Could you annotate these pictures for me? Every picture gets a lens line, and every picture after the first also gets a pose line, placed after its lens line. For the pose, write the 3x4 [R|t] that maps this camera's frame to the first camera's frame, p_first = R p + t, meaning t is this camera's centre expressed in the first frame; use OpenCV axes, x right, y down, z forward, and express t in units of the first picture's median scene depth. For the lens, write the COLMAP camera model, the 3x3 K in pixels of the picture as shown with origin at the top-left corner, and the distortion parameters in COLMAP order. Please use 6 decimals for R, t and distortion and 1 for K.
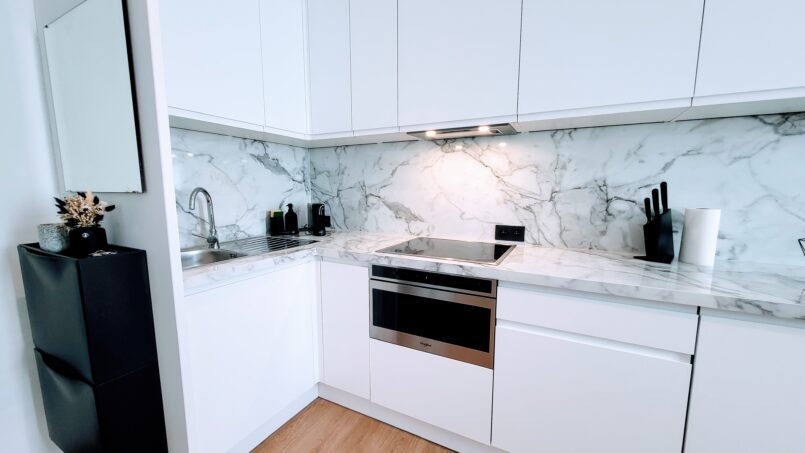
lens RADIAL K [[316.6, 0, 404.4], [0, 316.6, 229.3], [0, 0, 1]] dist [-0.000921, -0.000367]
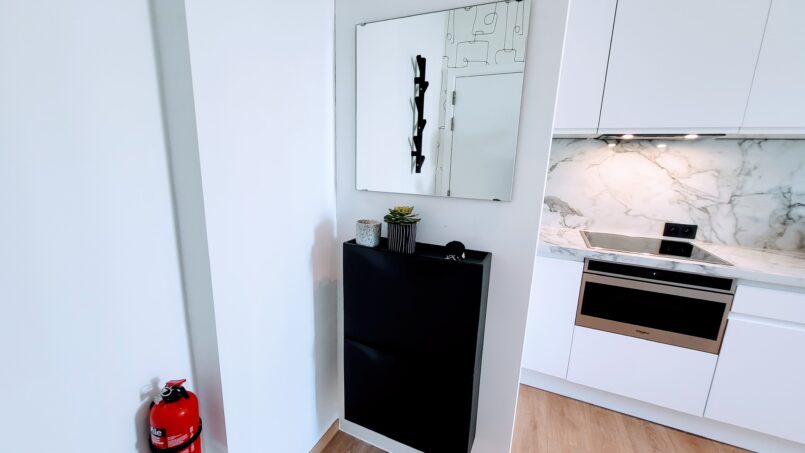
lens RADIAL K [[316.6, 0, 404.4], [0, 316.6, 229.3], [0, 0, 1]] dist [-0.000921, -0.000367]
pose [[0.997606, 0.021323, 0.065792, -0.746870], [-0.026336, 0.996737, 0.076295, -0.055367], [-0.063950, -0.077845, 0.994912, -0.030849]]
